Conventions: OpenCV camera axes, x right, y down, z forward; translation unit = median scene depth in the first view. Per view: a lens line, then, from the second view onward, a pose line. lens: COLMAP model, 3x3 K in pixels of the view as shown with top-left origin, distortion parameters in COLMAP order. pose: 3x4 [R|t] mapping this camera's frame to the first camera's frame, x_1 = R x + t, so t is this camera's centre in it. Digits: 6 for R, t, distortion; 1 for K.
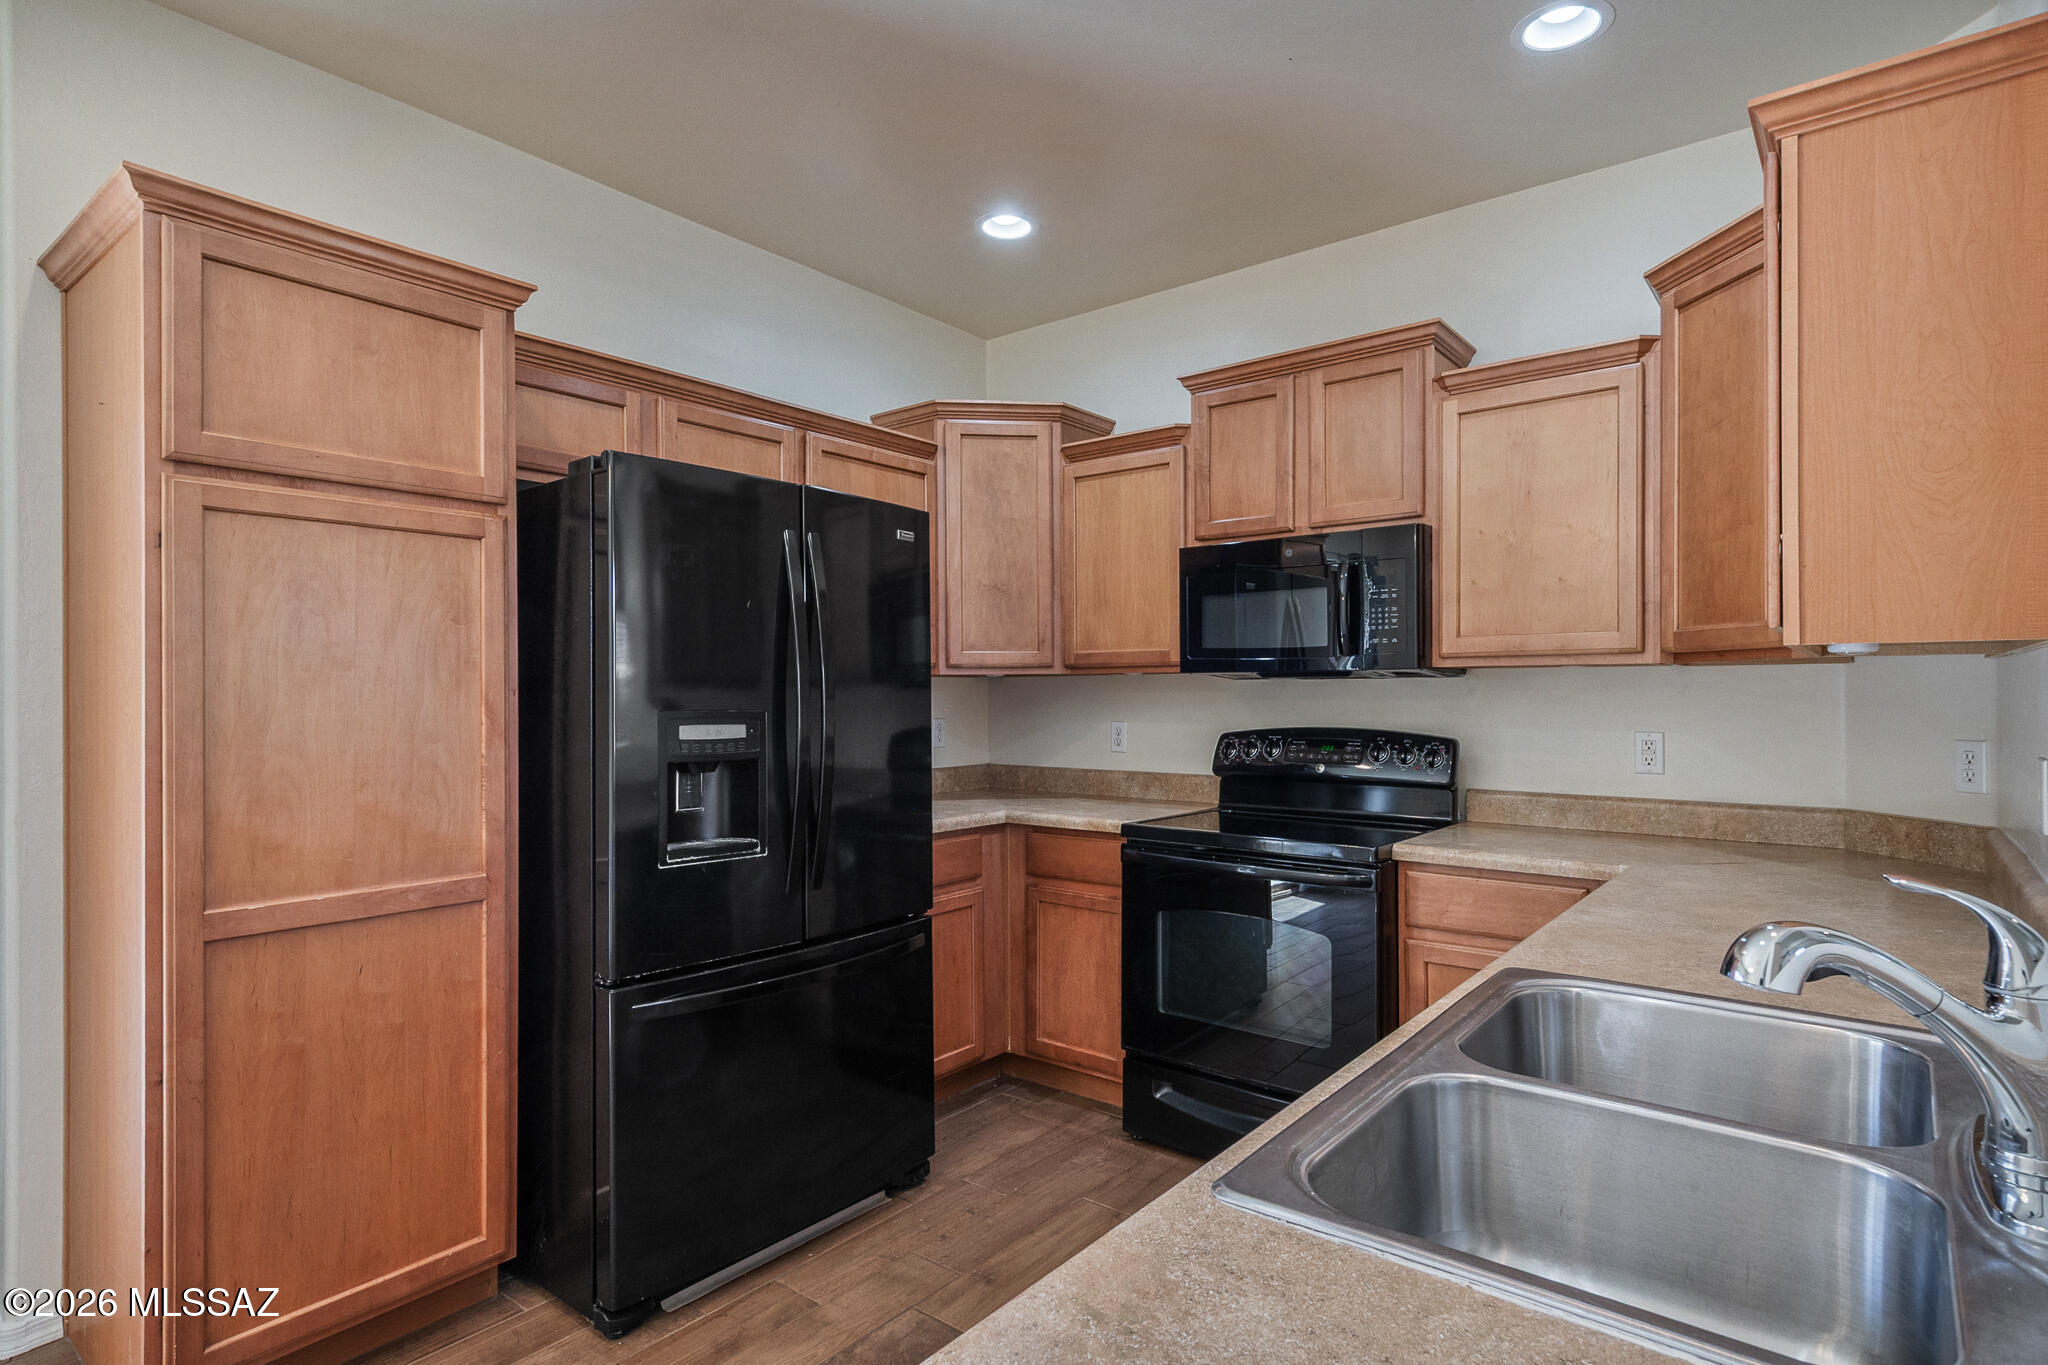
lens RADIAL K [[1082.7, 0, 1031.0], [0, 1082.7, 692.3], [0, 0, 1]] dist [0.004091, 0.000196]
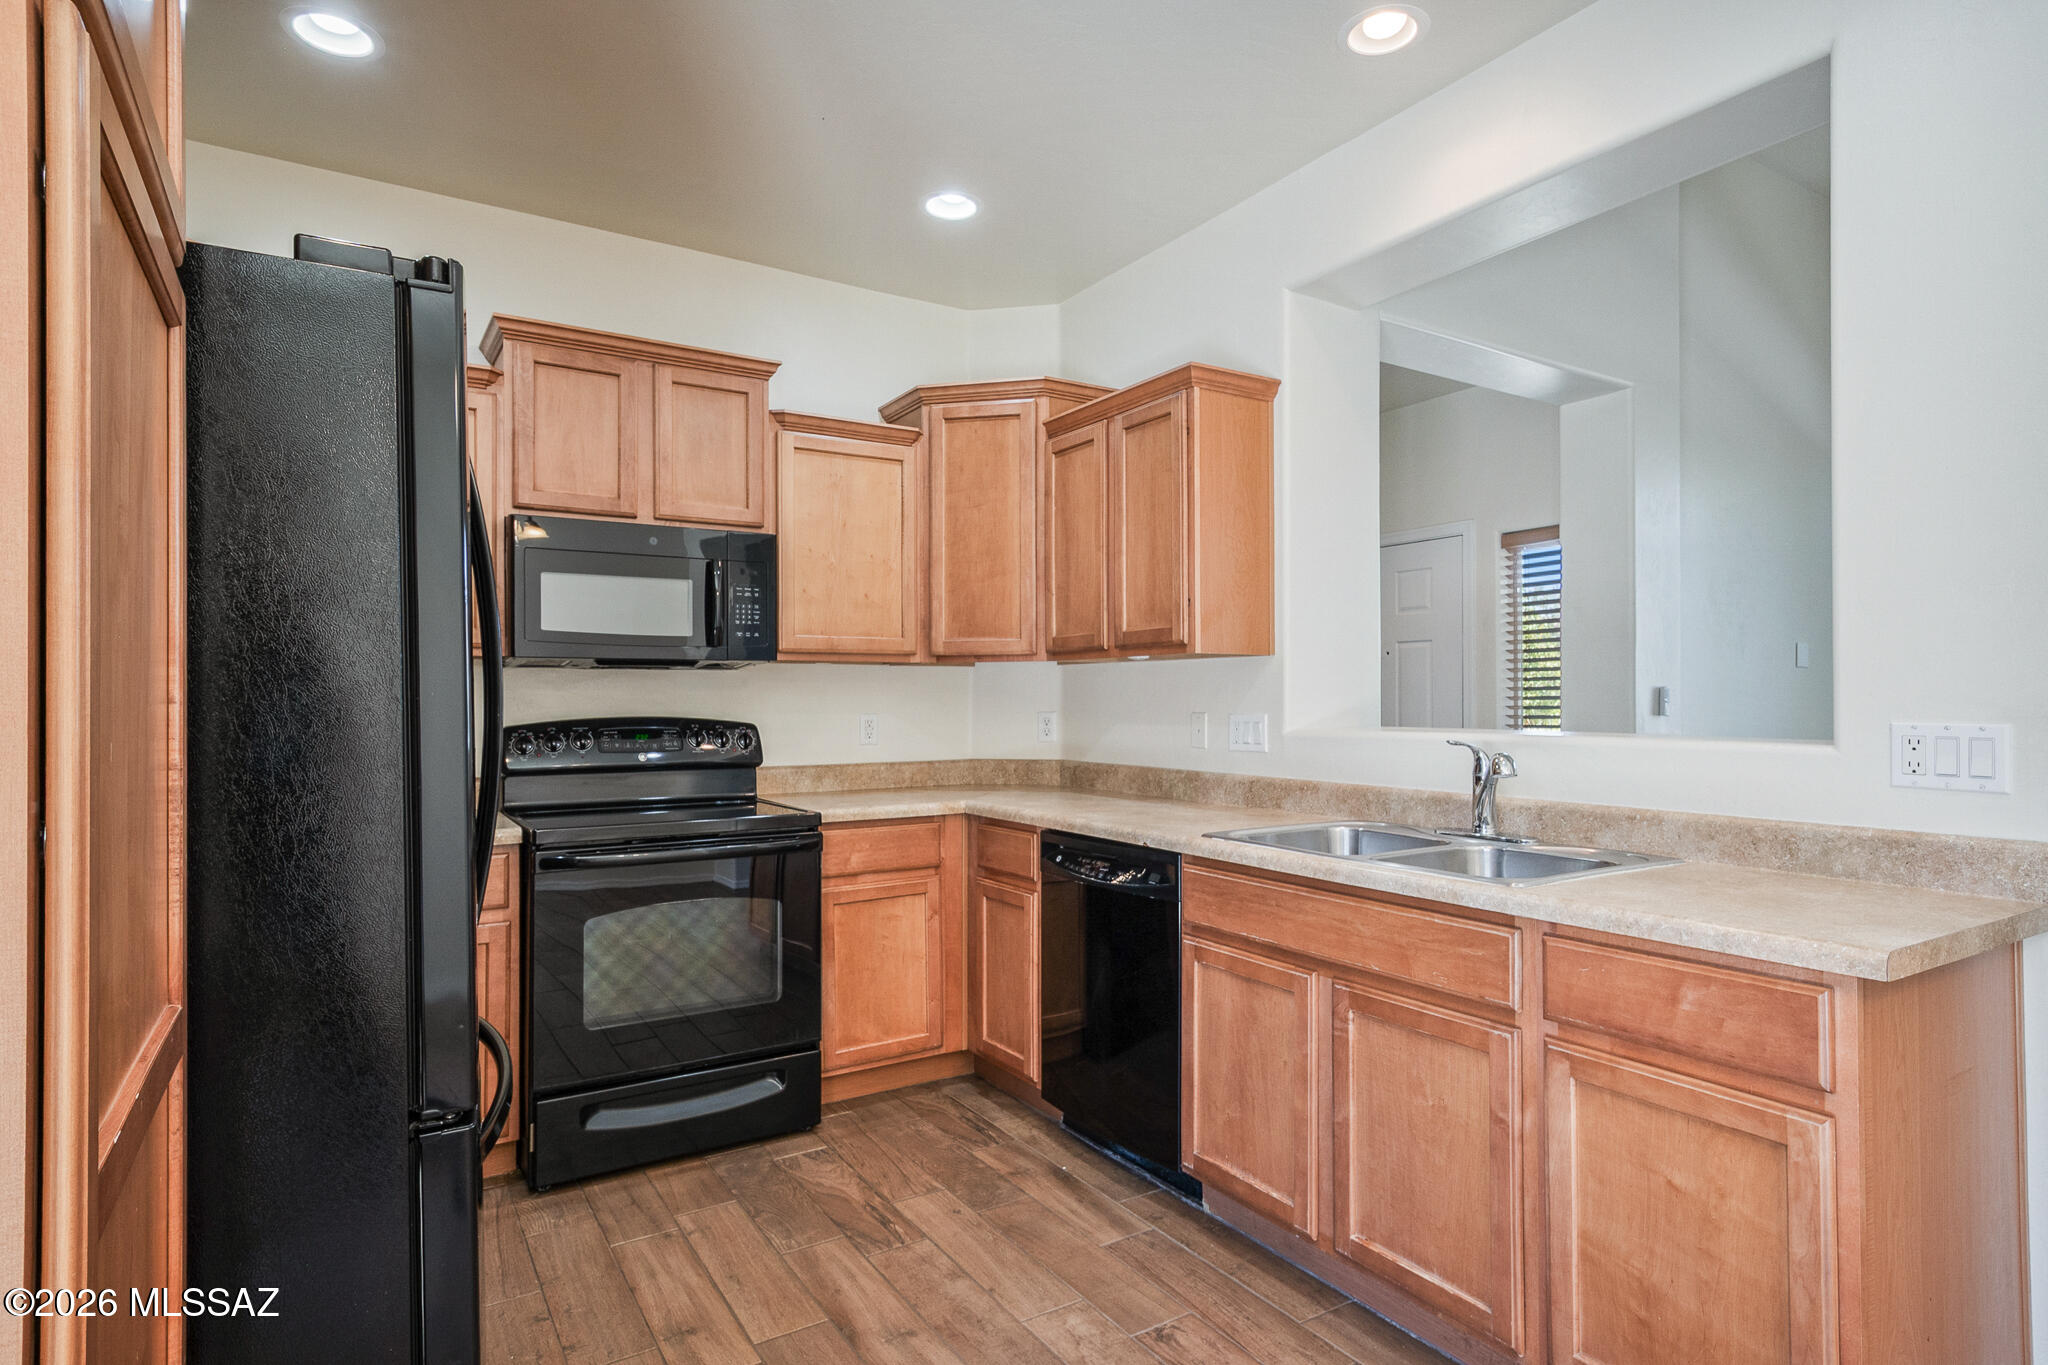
lens RADIAL K [[1082.7, 0, 1029.7], [0, 1082.7, 685.9], [0, 0, 1]] dist [0.004091, 0.000196]
pose [[0.329626, 0.004426, 0.944101, -0.635342], [-0.009260, 0.999956, -0.001455, 0.004539], [-0.944066, -0.008263, 0.329652, 0.357011]]
